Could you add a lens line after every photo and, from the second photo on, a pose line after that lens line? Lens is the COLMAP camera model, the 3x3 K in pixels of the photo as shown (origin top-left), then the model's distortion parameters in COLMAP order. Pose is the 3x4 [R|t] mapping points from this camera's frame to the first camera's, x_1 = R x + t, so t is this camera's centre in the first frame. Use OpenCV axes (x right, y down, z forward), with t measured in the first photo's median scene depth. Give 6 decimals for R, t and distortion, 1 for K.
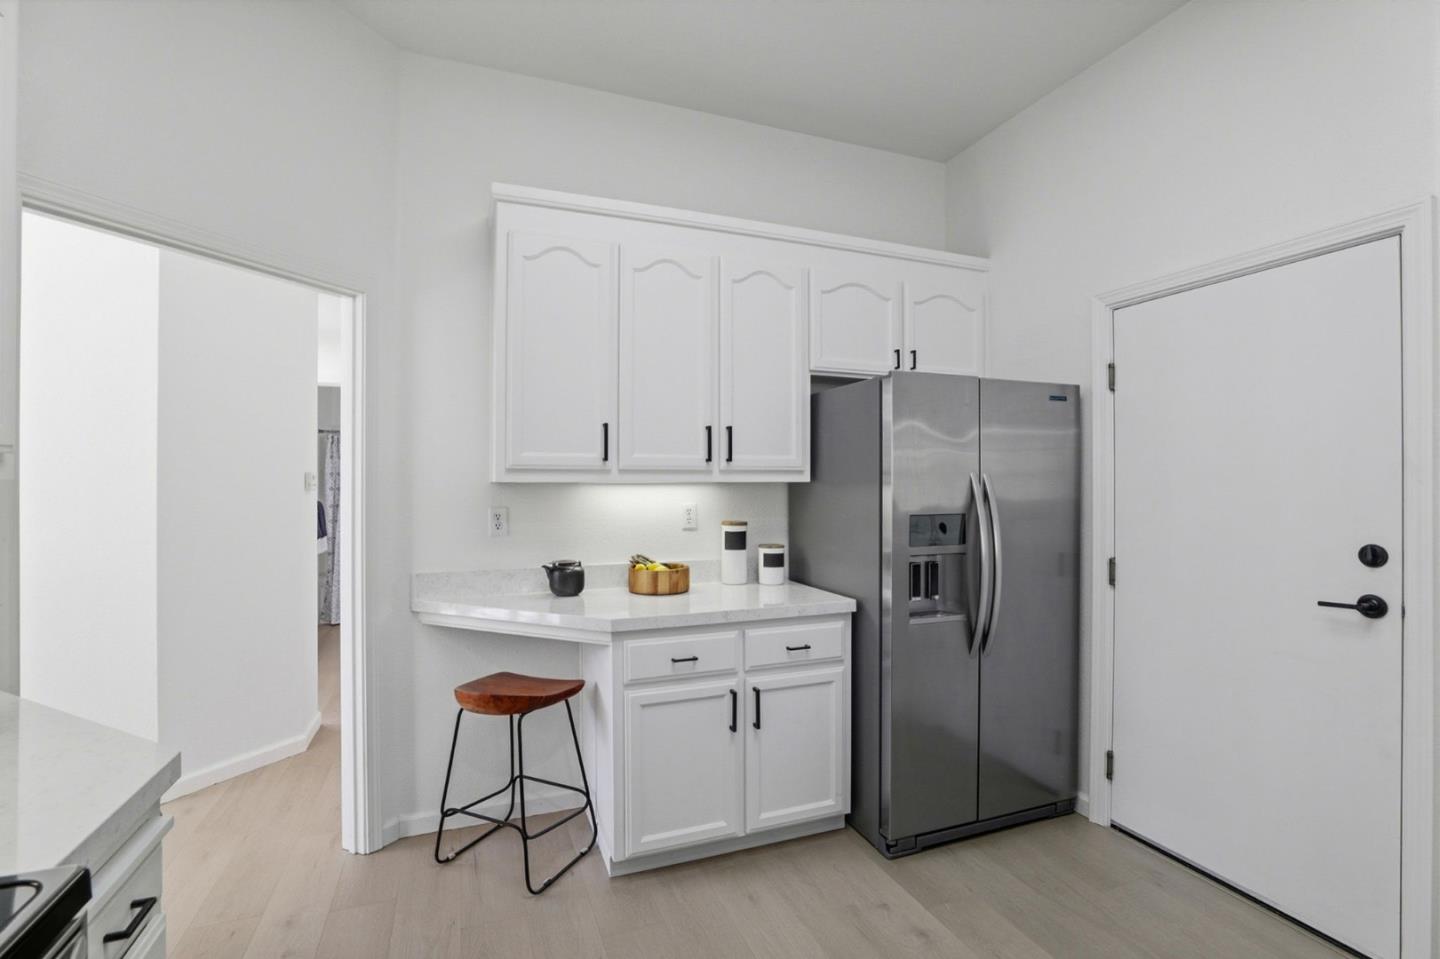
lens RADIAL K [[663.5, 0, 723.7], [0, 663.5, 484.3], [0, 0, 1]] dist [-0.044442, 0.012541]
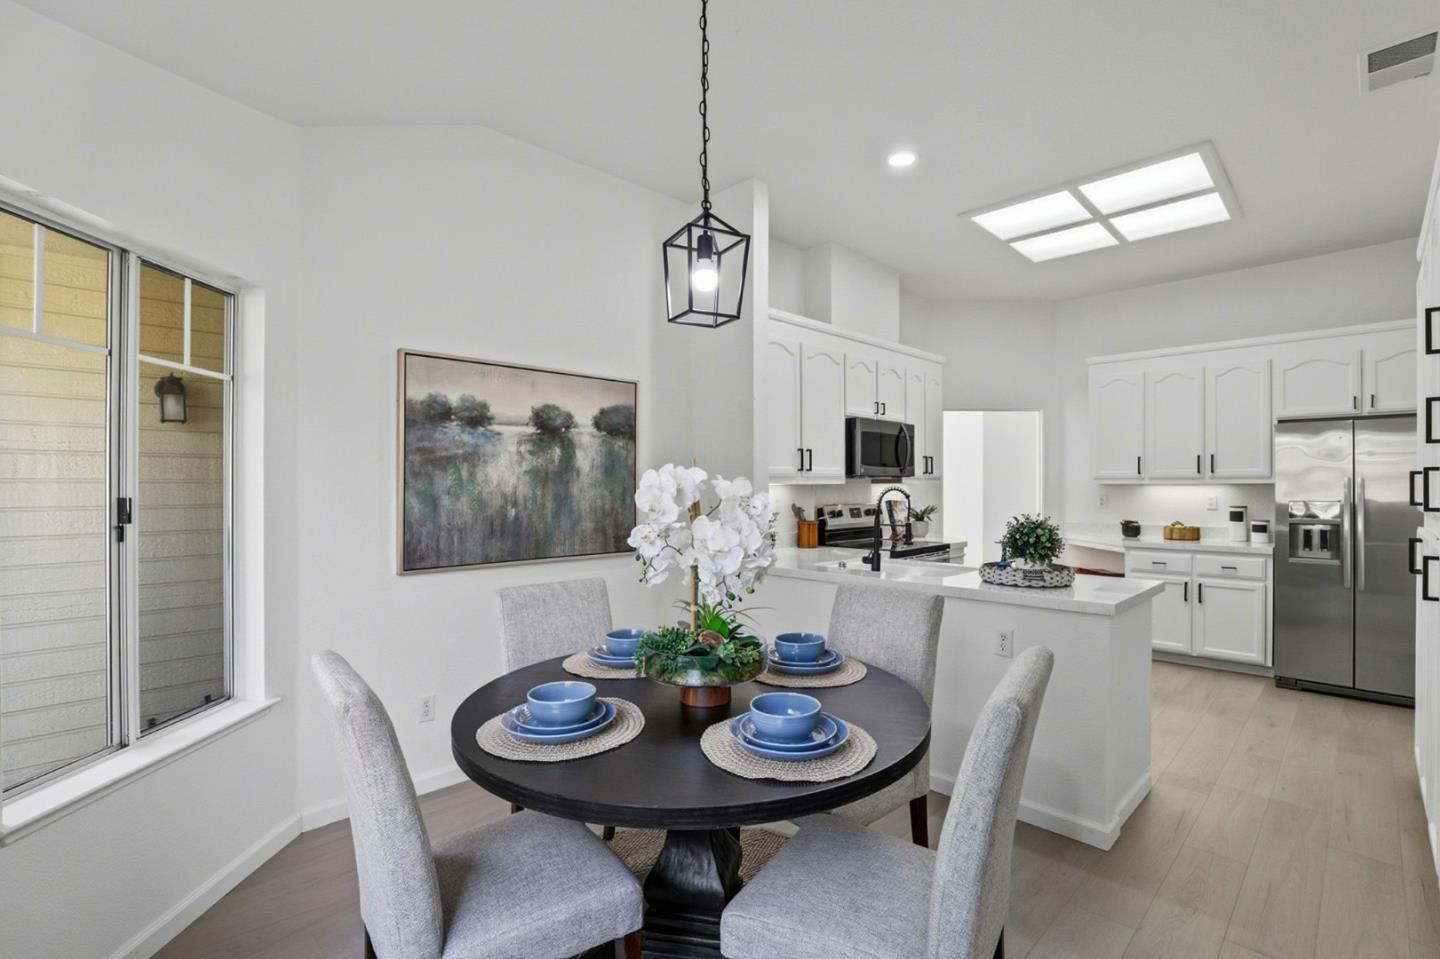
lens RADIAL K [[663.5, 0, 723.7], [0, 663.5, 484.3], [0, 0, 1]] dist [-0.044442, 0.012541]
pose [[0.407070, 0.000366, -0.913397, 1.186357], [0.002085, 0.999997, 0.001330, -0.006530], [0.913394, -0.002445, 0.407068, -1.085451]]
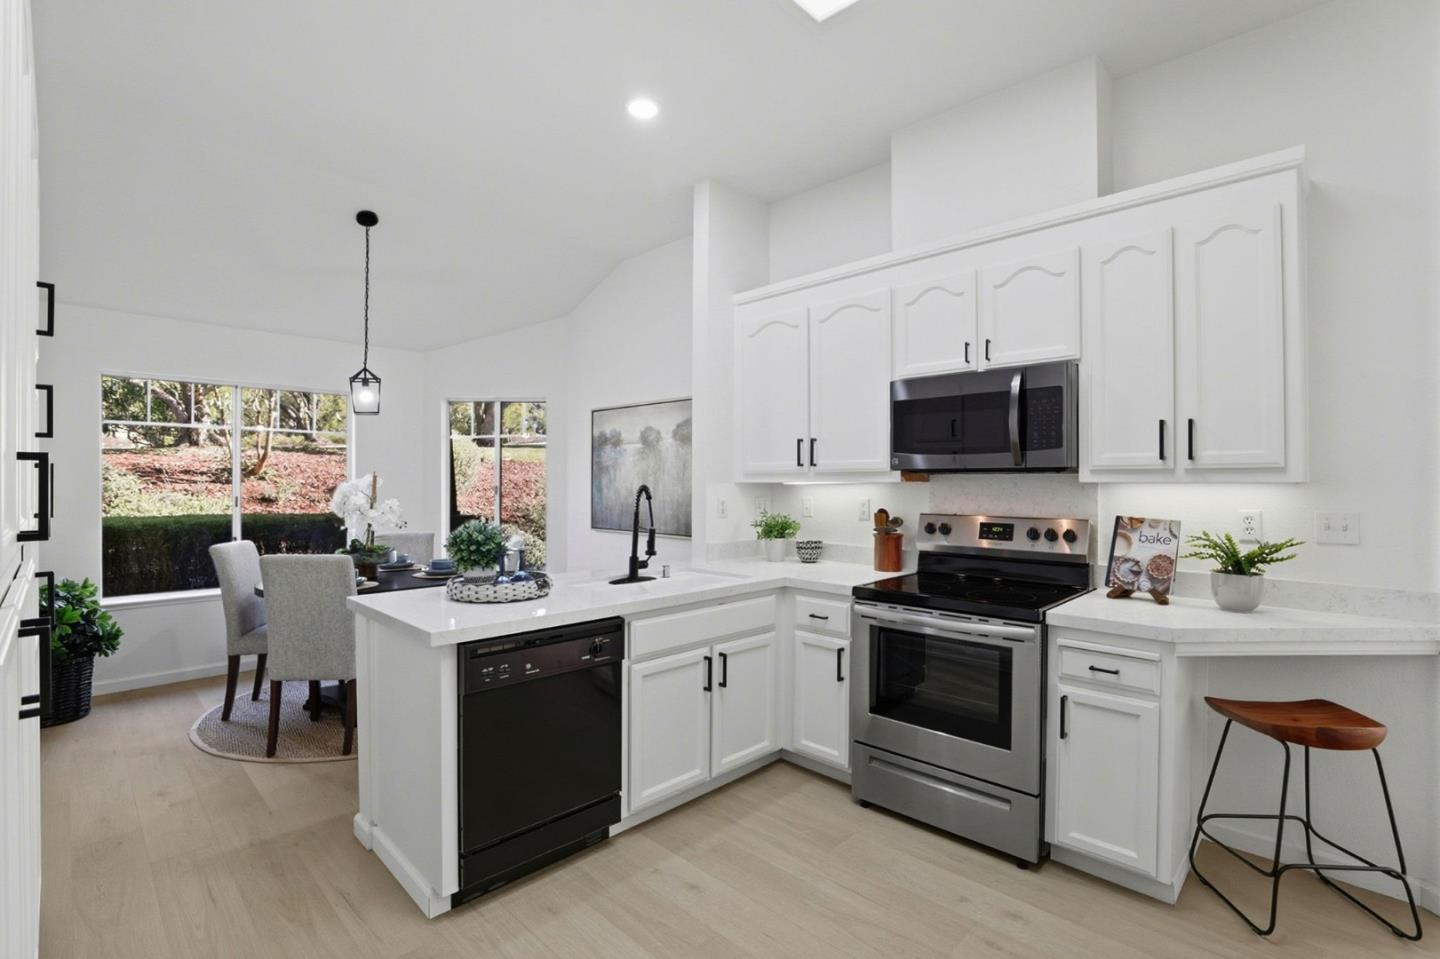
lens RADIAL K [[667.2, 0, 728.2], [0, 667.2, 475.8], [0, 0, 1]] dist [-0.054286, 0.021077]
pose [[-0.907447, -0.003456, -0.420153, 0.454832], [0.000326, 0.999960, -0.008929, -0.005814], [0.420167, -0.008240, -0.907409, 0.928708]]
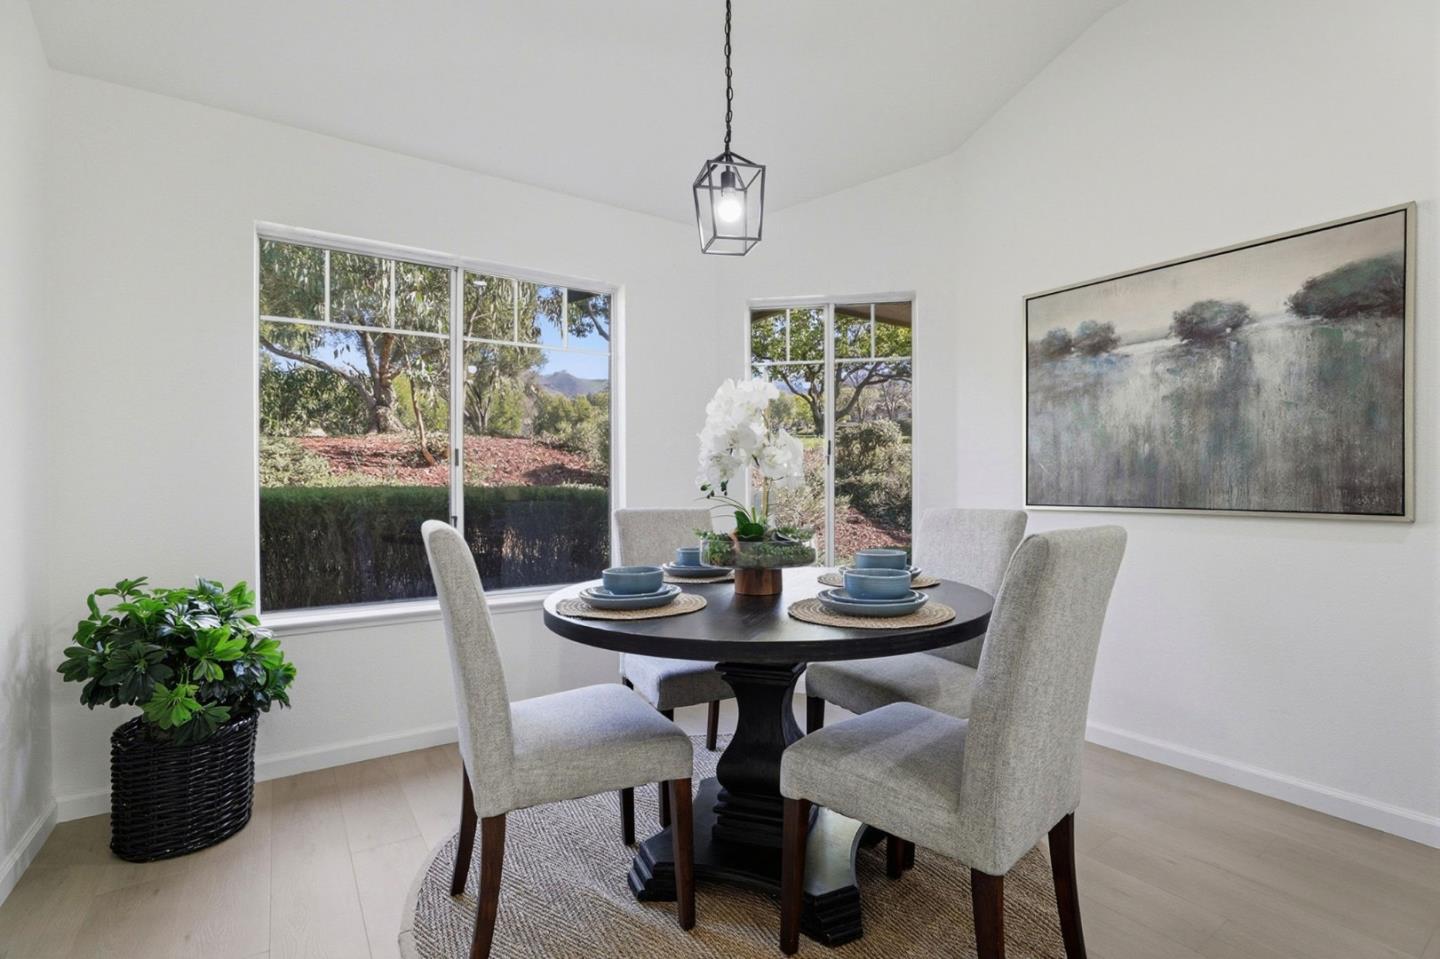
lens RADIAL K [[663.5, 0, 723.7], [0, 663.5, 484.3], [0, 0, 1]] dist [-0.044442, 0.012541]
pose [[-0.973719, 0.002391, -0.227738, 0.755816], [0.002712, 0.999996, -0.001098, 0.101210], [0.227735, -0.001686, -0.973722, -0.118129]]
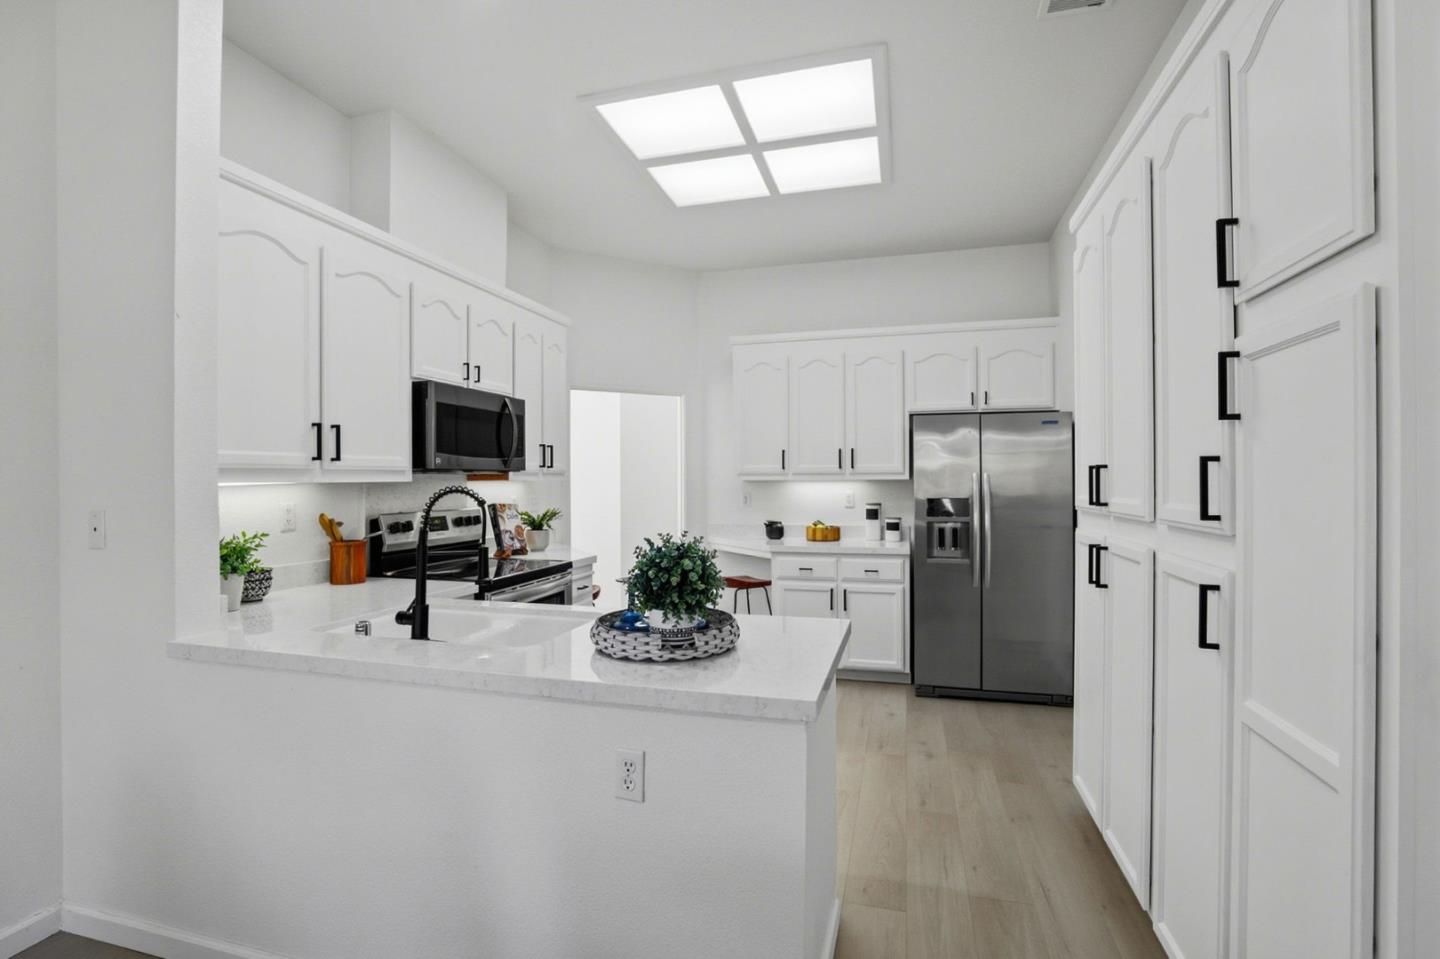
lens RADIAL K [[663.5, 0, 723.7], [0, 663.5, 484.3], [0, 0, 1]] dist [-0.044442, 0.012541]
pose [[0.804545, 0.001429, -0.593890, 0.814323], [0.004170, 0.999959, 0.008055, -0.007011], [0.593877, -0.008957, 0.804506, -0.658193]]
